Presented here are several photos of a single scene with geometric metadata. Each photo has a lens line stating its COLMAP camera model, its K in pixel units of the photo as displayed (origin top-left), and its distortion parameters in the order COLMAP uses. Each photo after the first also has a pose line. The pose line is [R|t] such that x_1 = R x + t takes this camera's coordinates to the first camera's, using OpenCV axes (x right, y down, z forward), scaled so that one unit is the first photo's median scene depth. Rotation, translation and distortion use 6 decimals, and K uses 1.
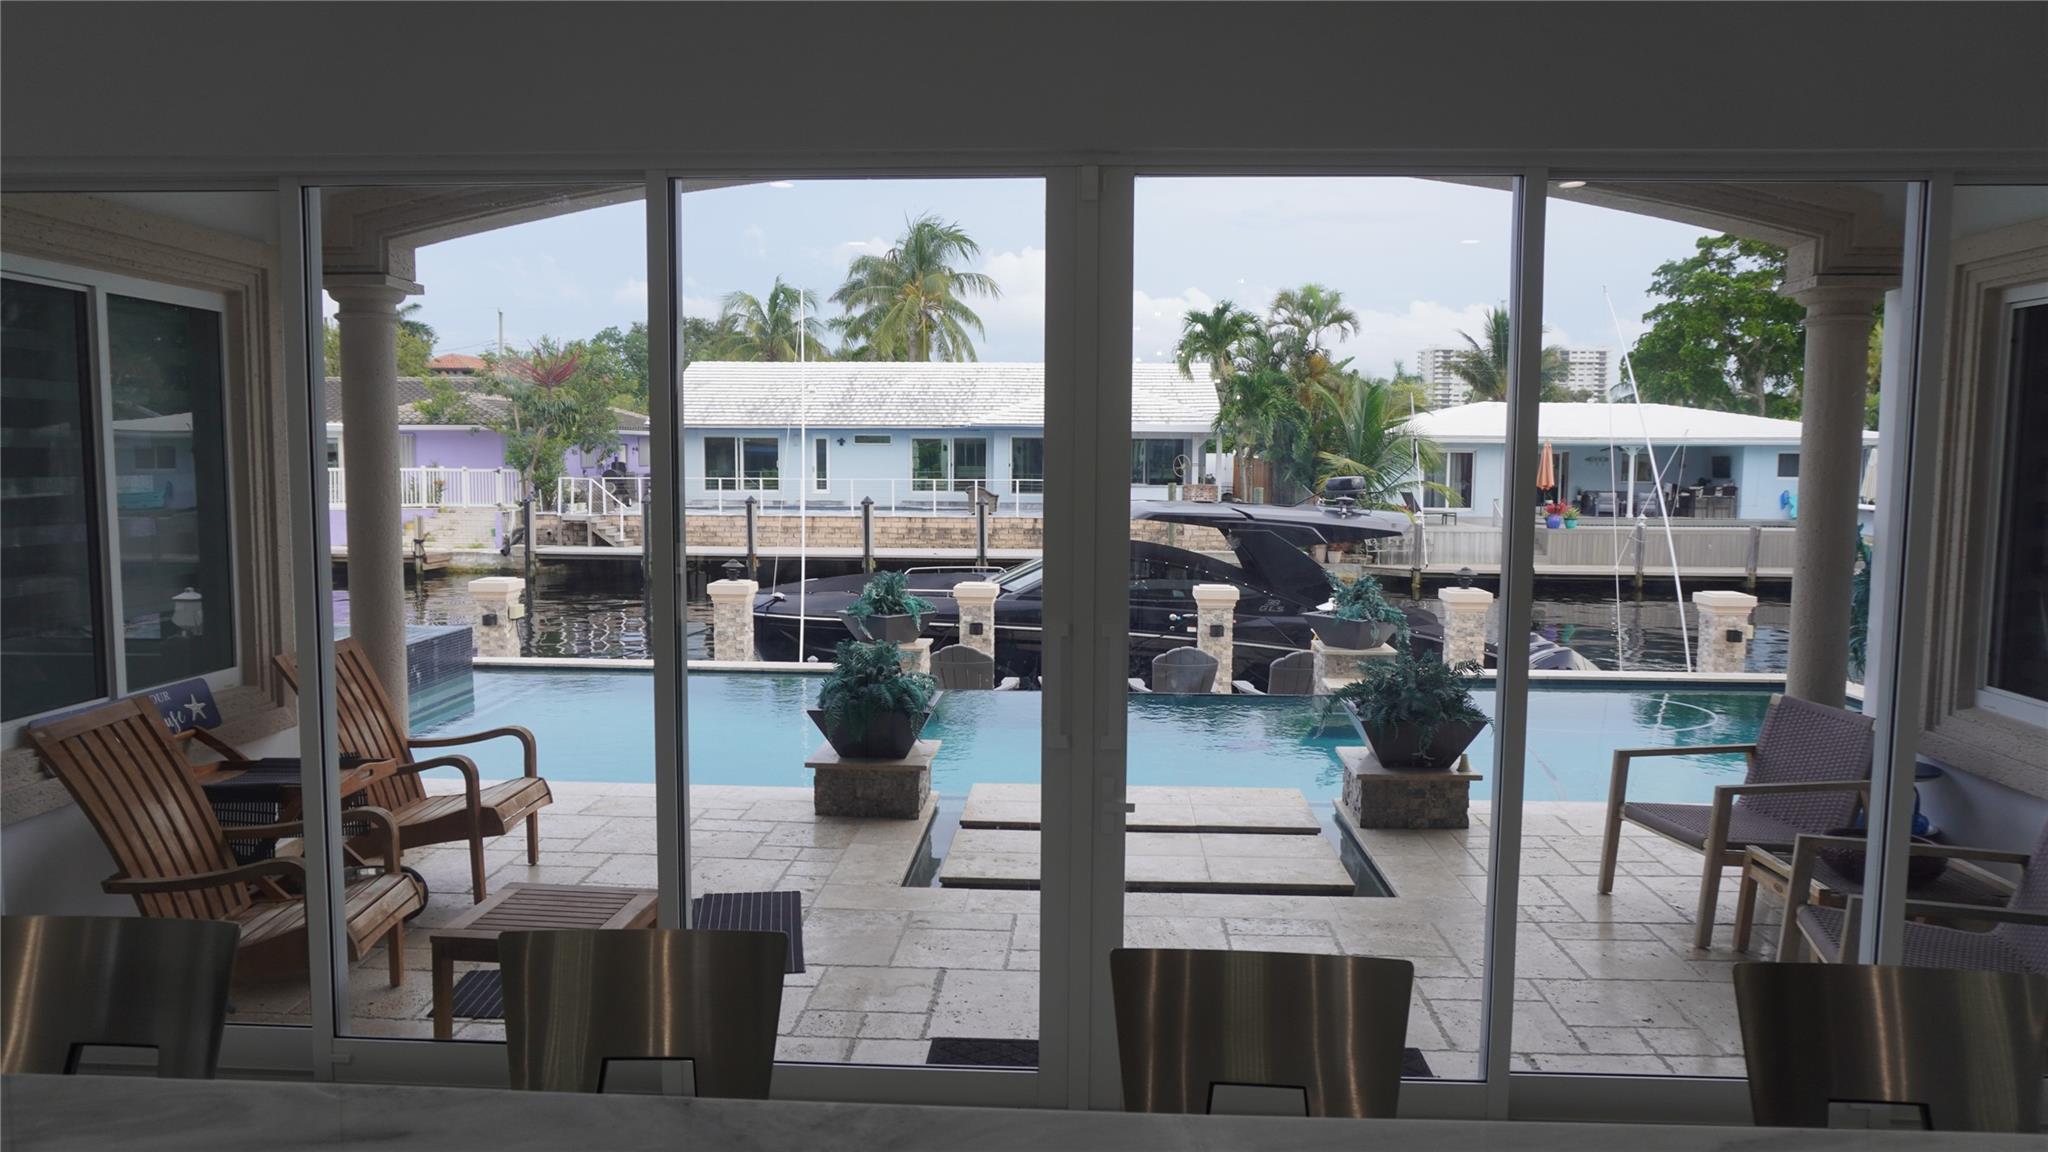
lens RADIAL K [[1370.5, 0, 1024.0], [0, 1370.5, 576.0], [0, 0, 1]] dist [-0.052780, 0.035254]
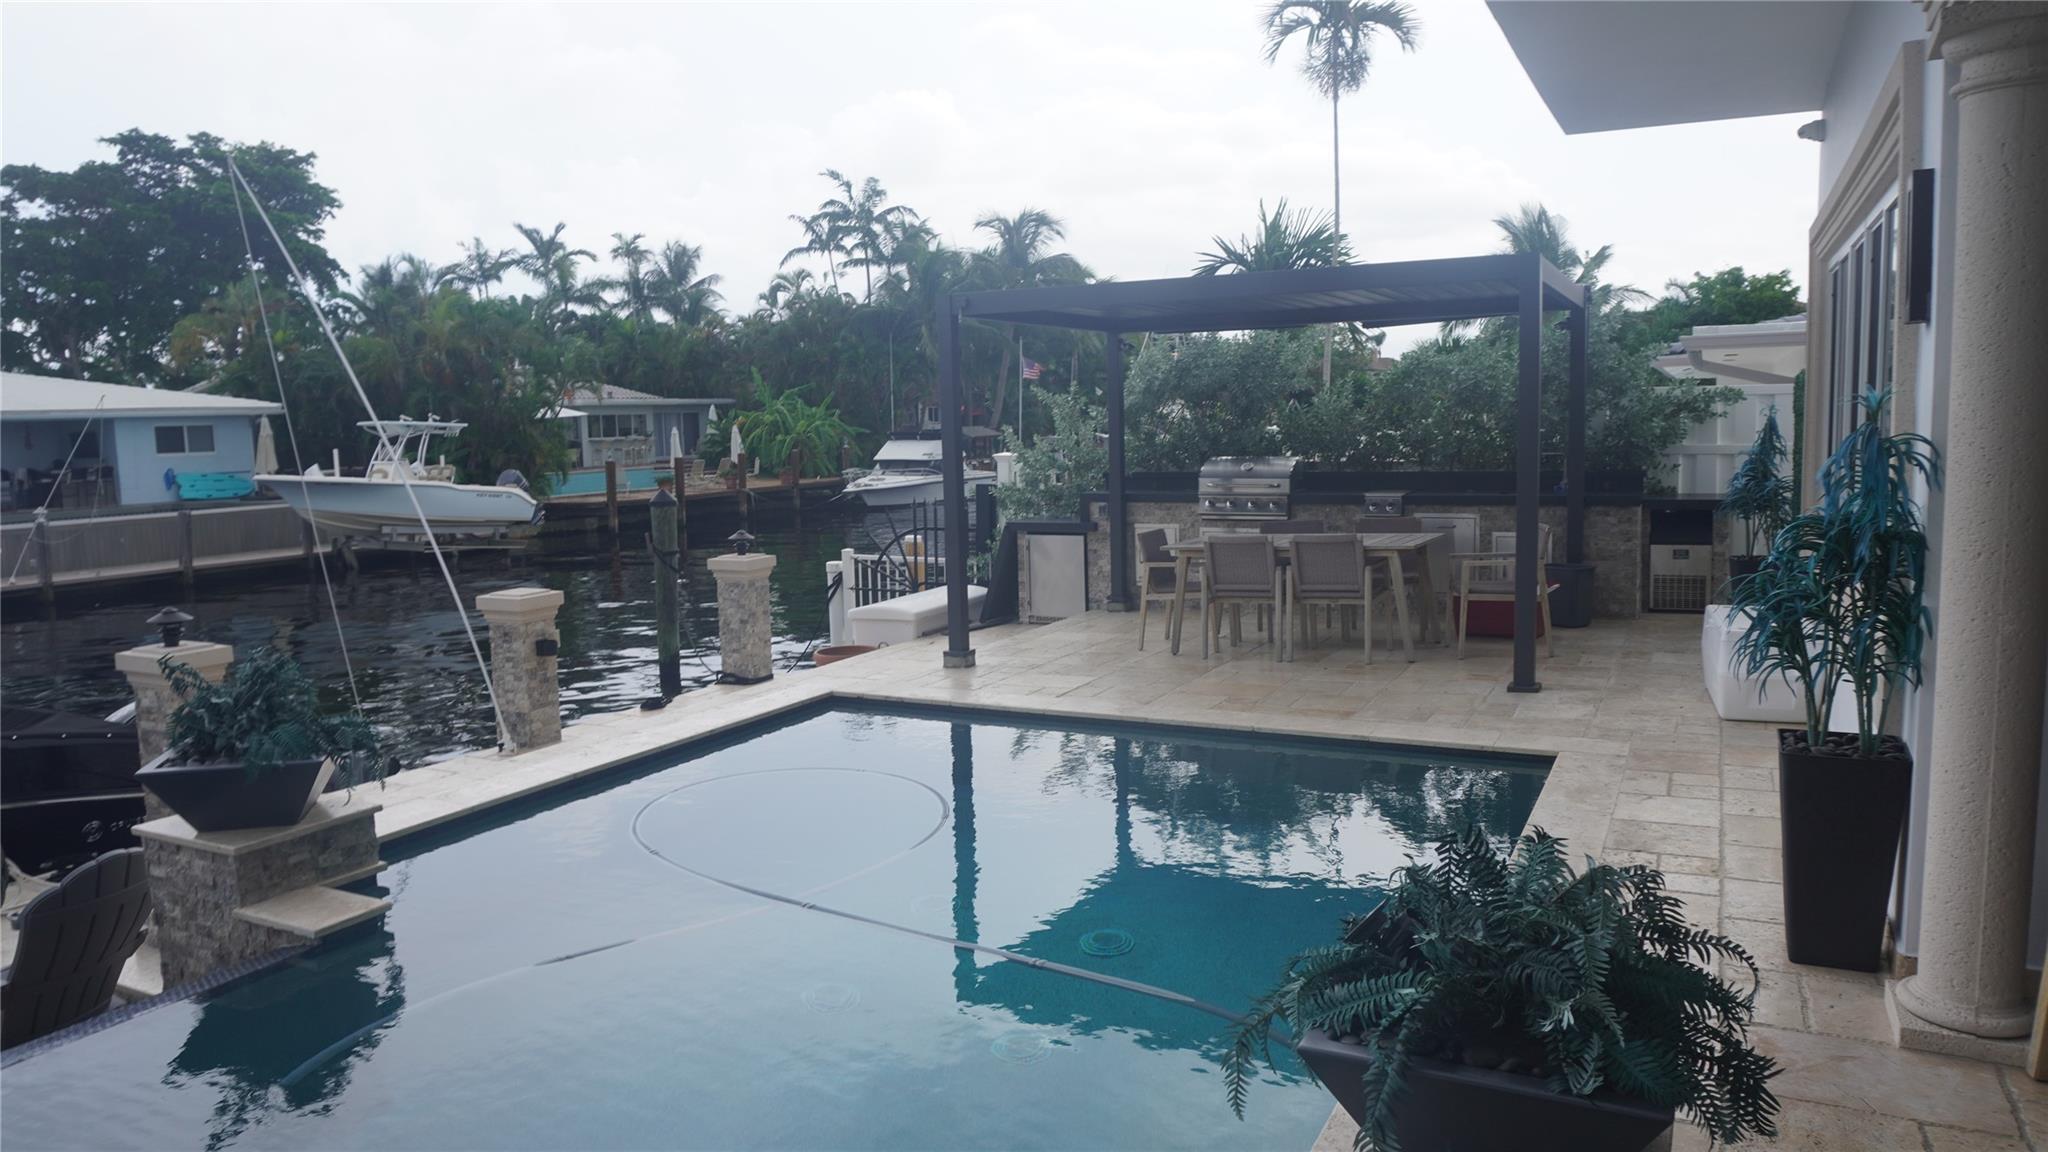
lens RADIAL K [[1384.1, 0, 1024.0], [0, 1384.1, 576.0], [0, 0, 1]] dist [-0.061838, 0.047307]
pose [[0.411927, -0.122486, 0.902947, -0.037967], [0.108624, 0.990459, 0.084803, -0.028547], [-0.904719, 0.063149, 0.421302, 0.436665]]
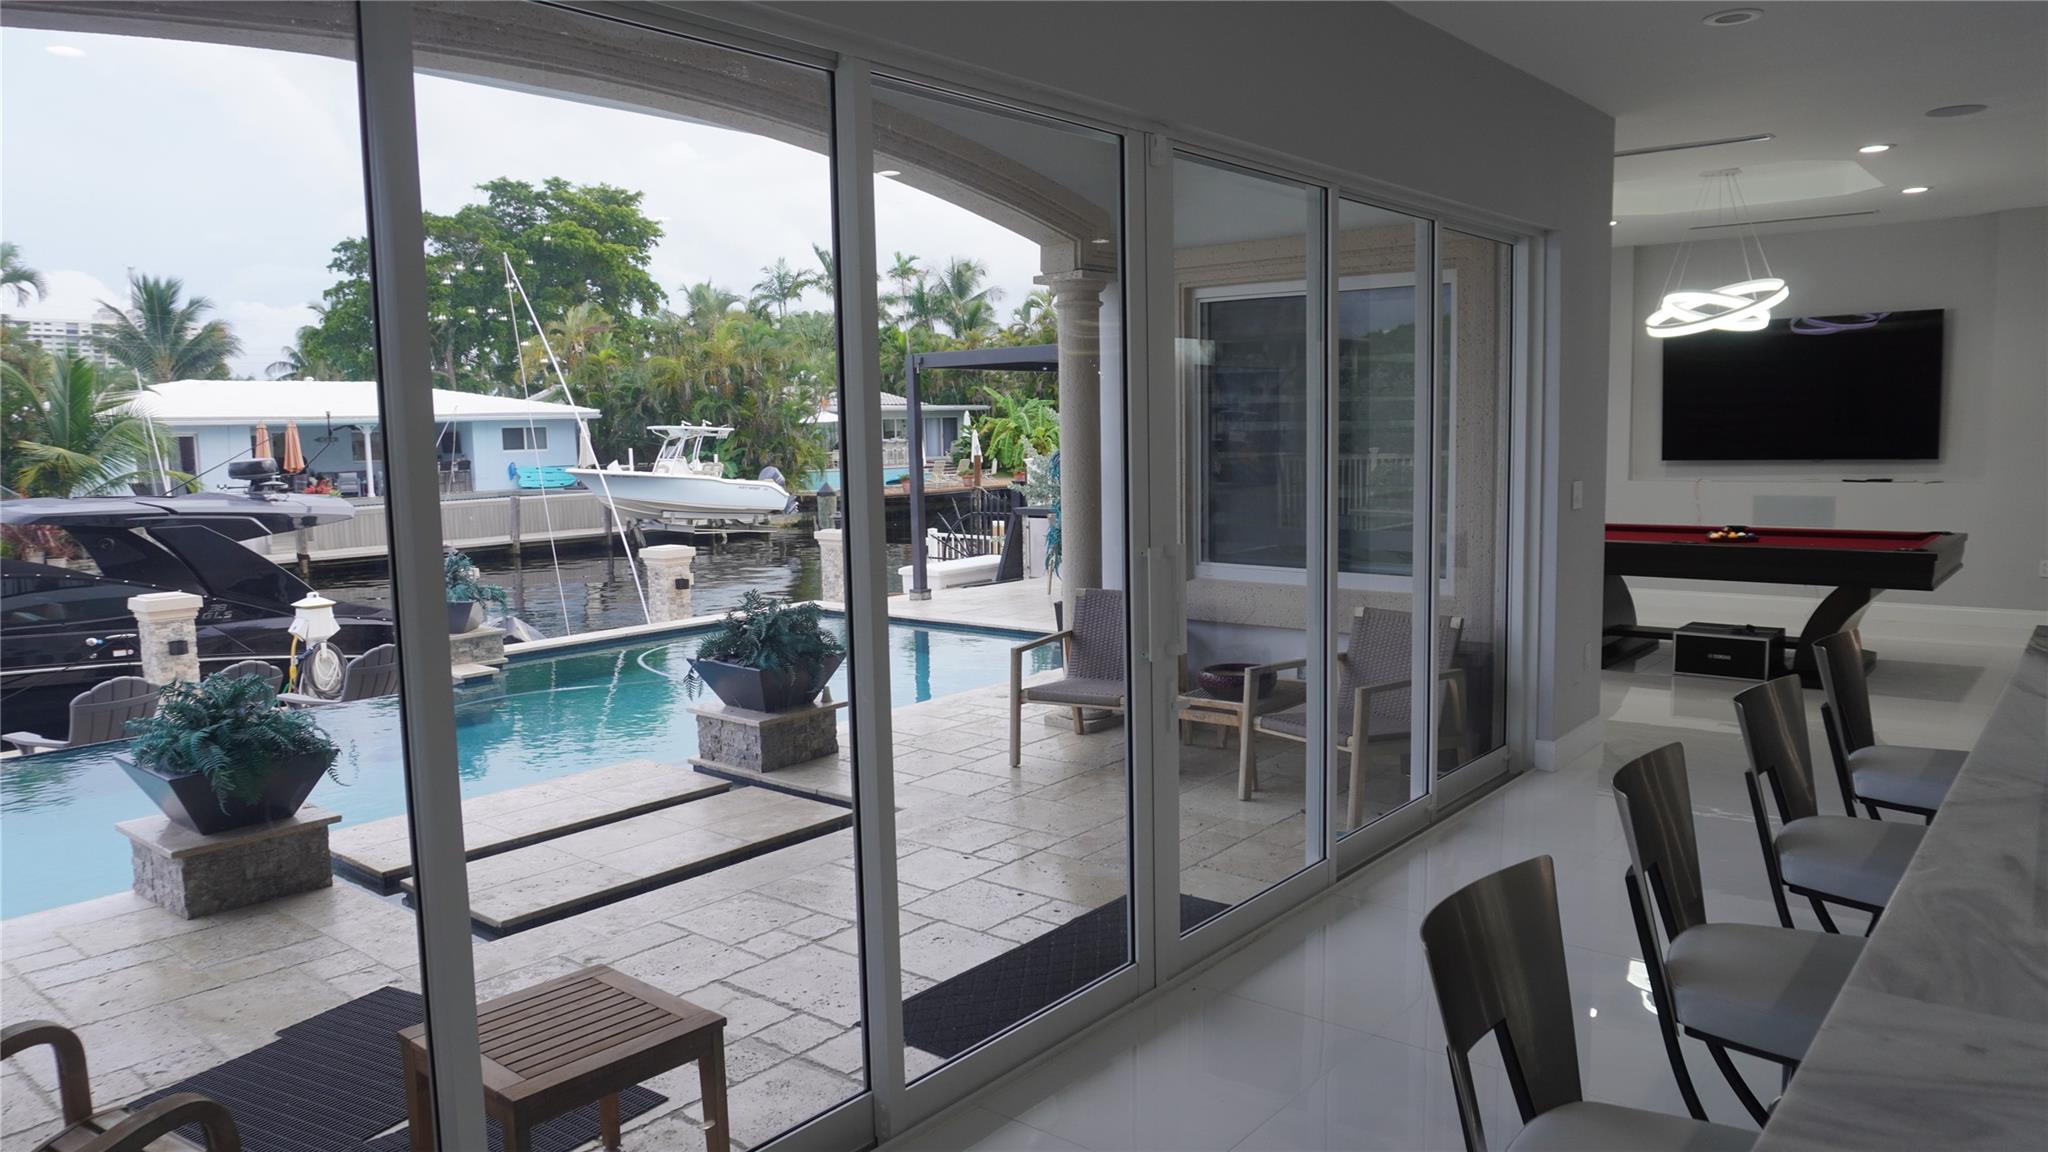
lens RADIAL K [[1370.5, 0, 1024.0], [0, 1370.5, 576.0], [0, 0, 1]] dist [-0.052780, 0.035254]
pose [[0.598553, -0.107173, 0.793881, -0.197764], [0.095760, 0.993477, 0.061919, -0.004877], [-0.795339, 0.038960, 0.604912, 0.089202]]
